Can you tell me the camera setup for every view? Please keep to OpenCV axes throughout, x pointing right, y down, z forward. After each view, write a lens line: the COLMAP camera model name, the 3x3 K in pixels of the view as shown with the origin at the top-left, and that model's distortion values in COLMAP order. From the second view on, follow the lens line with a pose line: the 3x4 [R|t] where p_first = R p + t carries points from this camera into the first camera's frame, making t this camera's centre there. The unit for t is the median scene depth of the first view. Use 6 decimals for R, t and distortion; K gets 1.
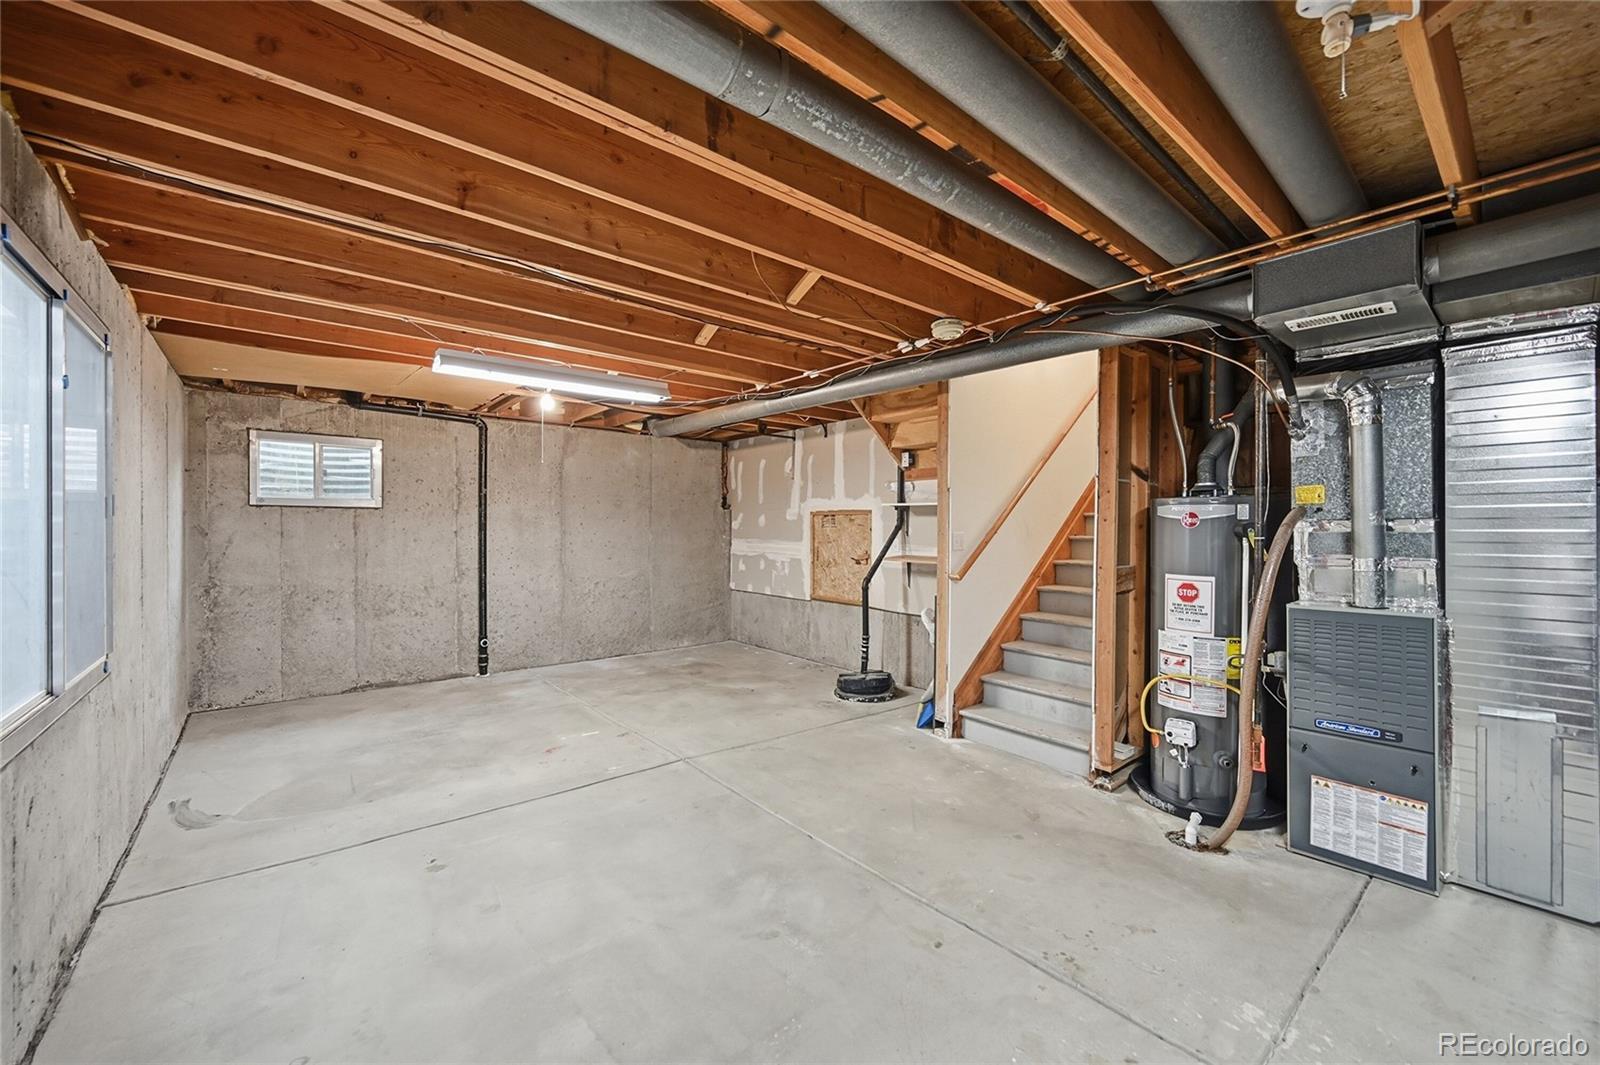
lens RADIAL K [[641.9, 0, 803.1], [0, 641.9, 526.6], [0, 0, 1]] dist [-0.002559, -0.000023]
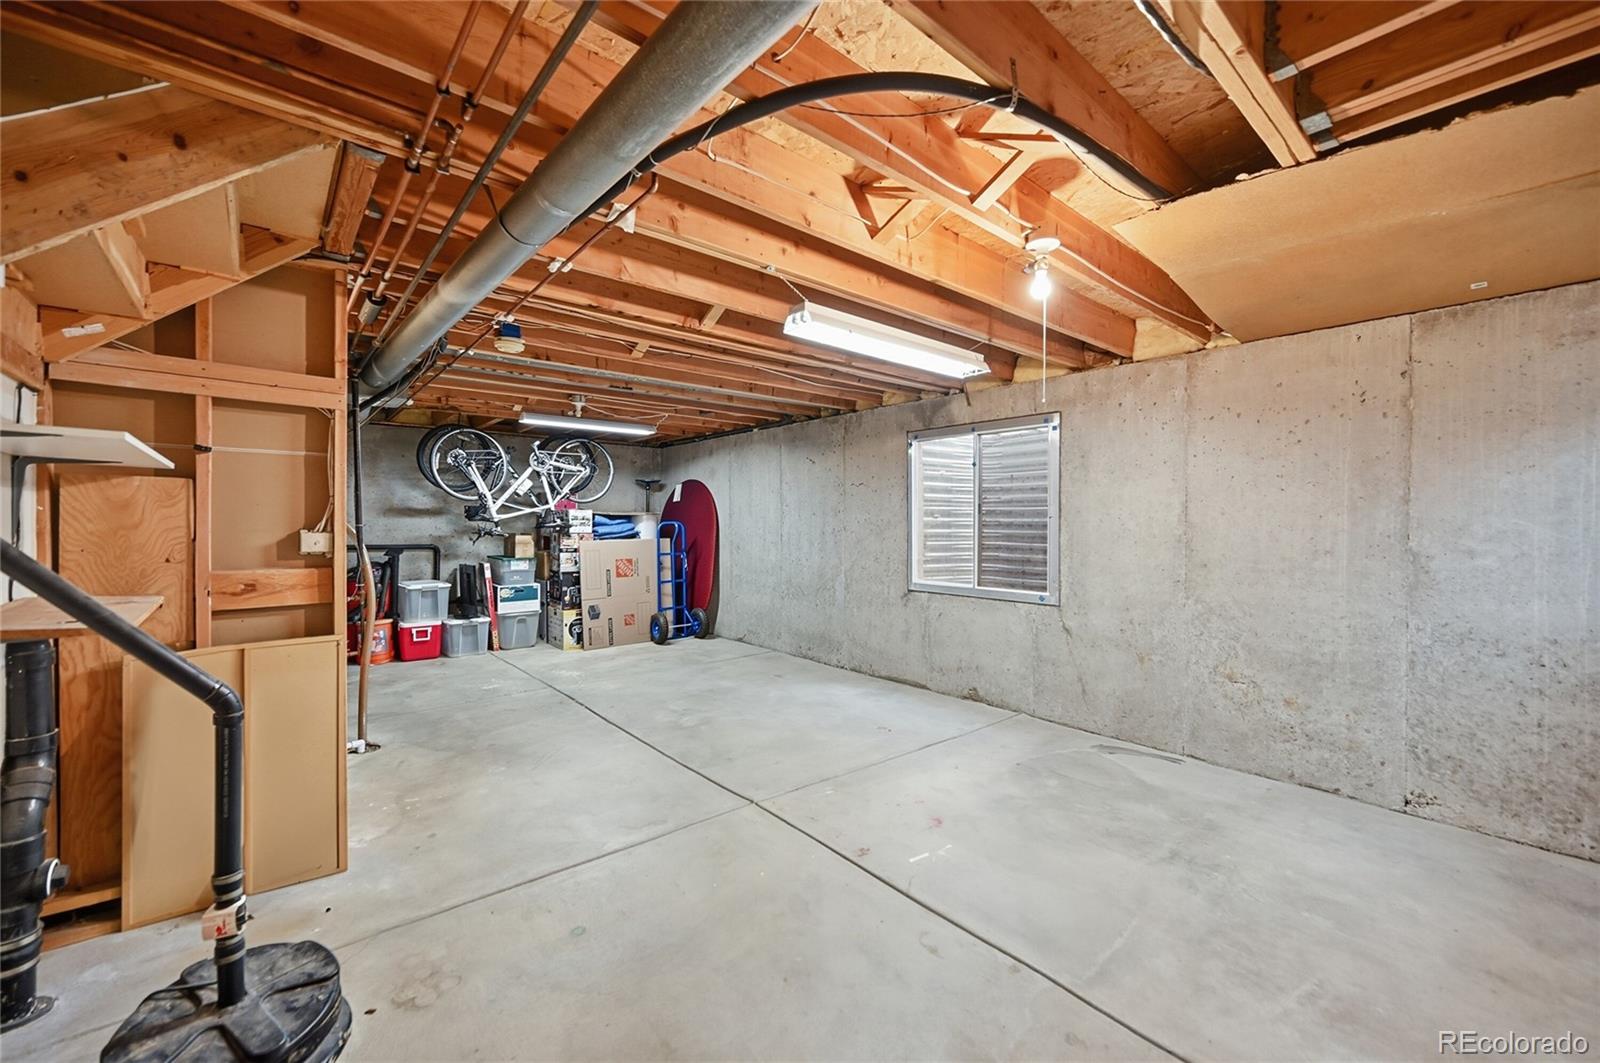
lens RADIAL K [[641.9, 0, 803.1], [0, 641.9, 525.6], [0, 0, 1]] dist [-0.002559, -0.000023]
pose [[-0.999880, -0.007016, -0.013799, -0.257931], [-0.007095, 0.999959, 0.005668, 0.001552], [0.013758, 0.005765, -0.999889, 1.994312]]
